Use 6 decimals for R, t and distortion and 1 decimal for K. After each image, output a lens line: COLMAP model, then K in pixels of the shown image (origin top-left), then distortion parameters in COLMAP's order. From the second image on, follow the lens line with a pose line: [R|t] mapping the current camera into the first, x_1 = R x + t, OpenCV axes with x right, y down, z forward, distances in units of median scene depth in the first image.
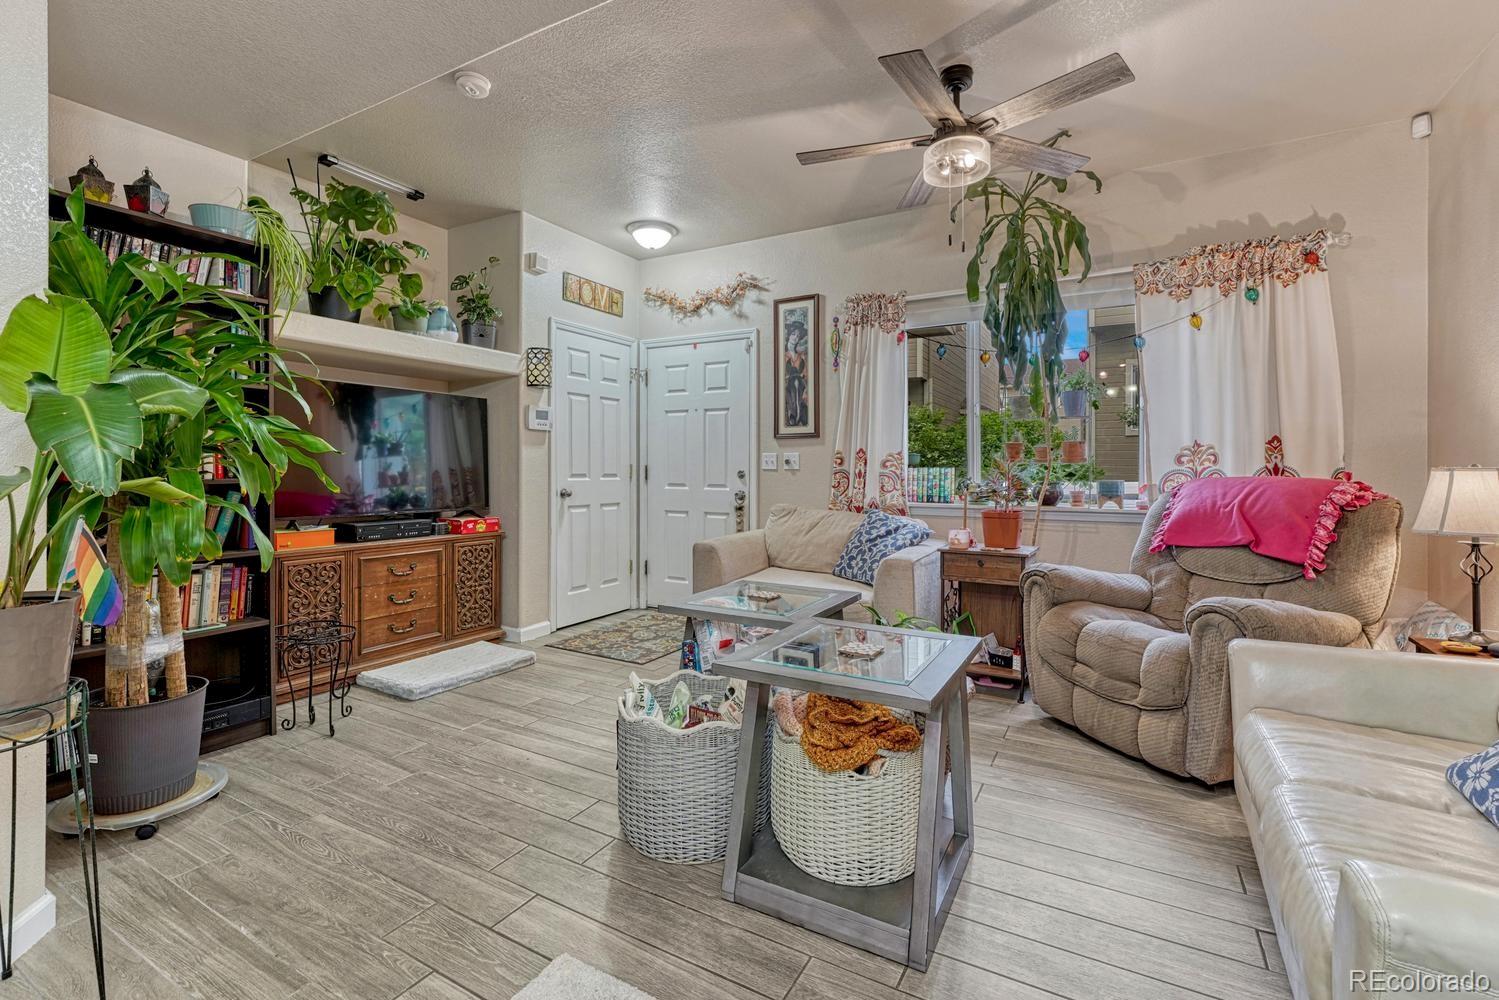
lens RADIAL K [[624.4, 0, 711.2], [0, 624.4, 469.9], [0, 0, 1]] dist [-0.002357, 0.002237]
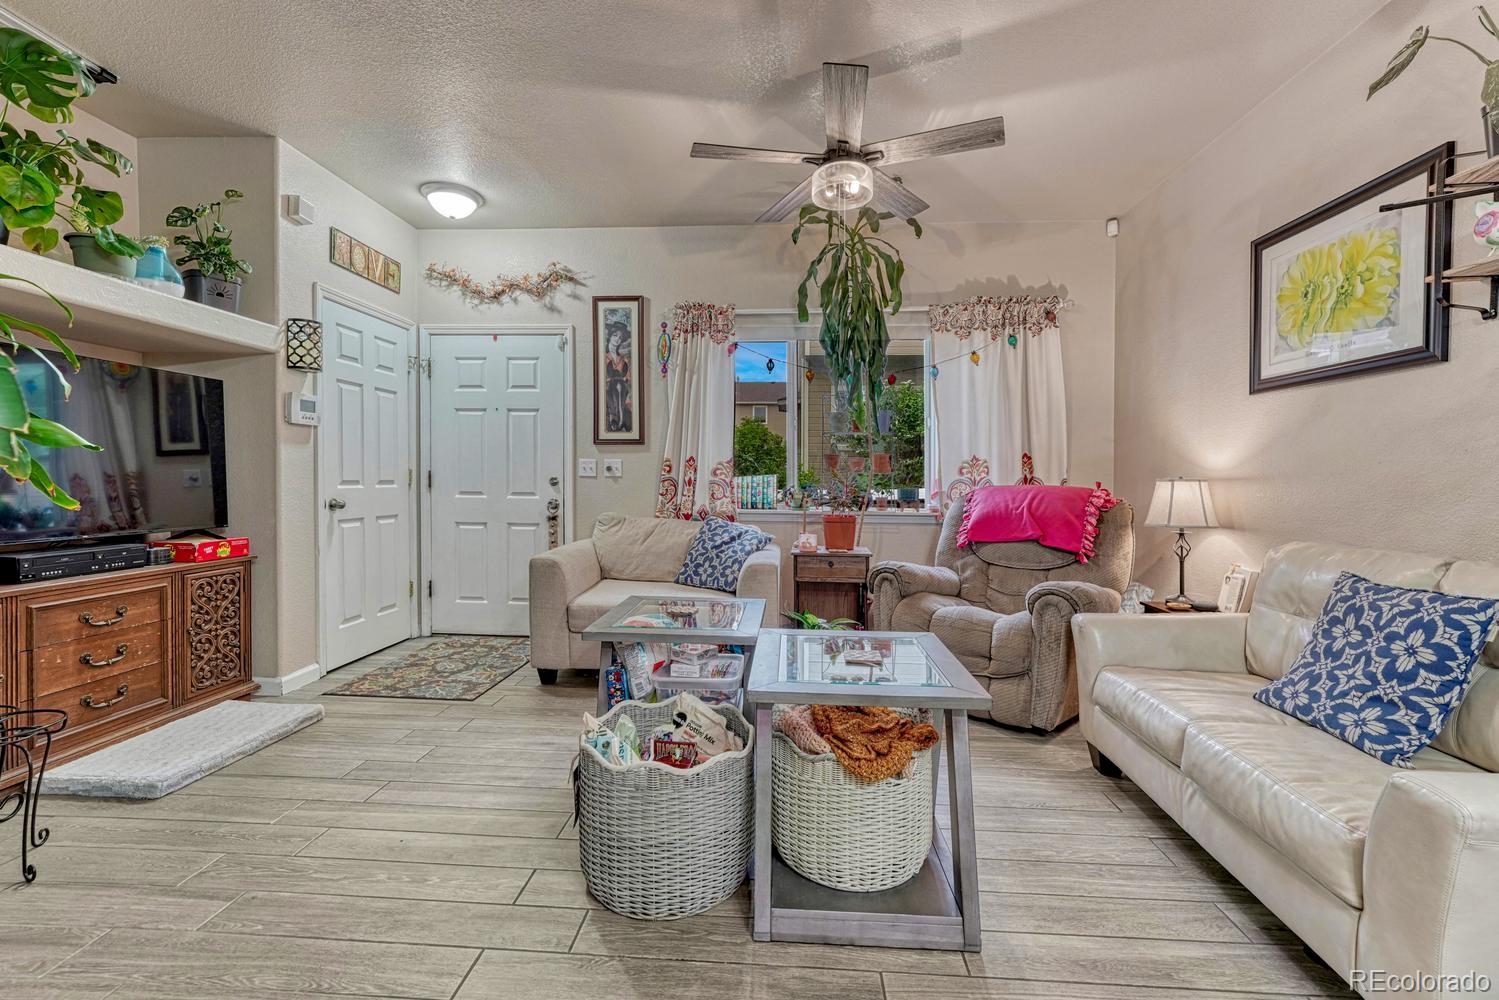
lens RADIAL K [[624.4, 0, 706.4], [0, 624.4, 495.6], [0, 0, 1]] dist [-0.002357, 0.002237]
pose [[0.907198, -0.006211, 0.420658, -0.178630], [-0.005730, 0.999616, 0.027116, 0.001287], [-0.420665, -0.027010, 0.906814, 0.086914]]
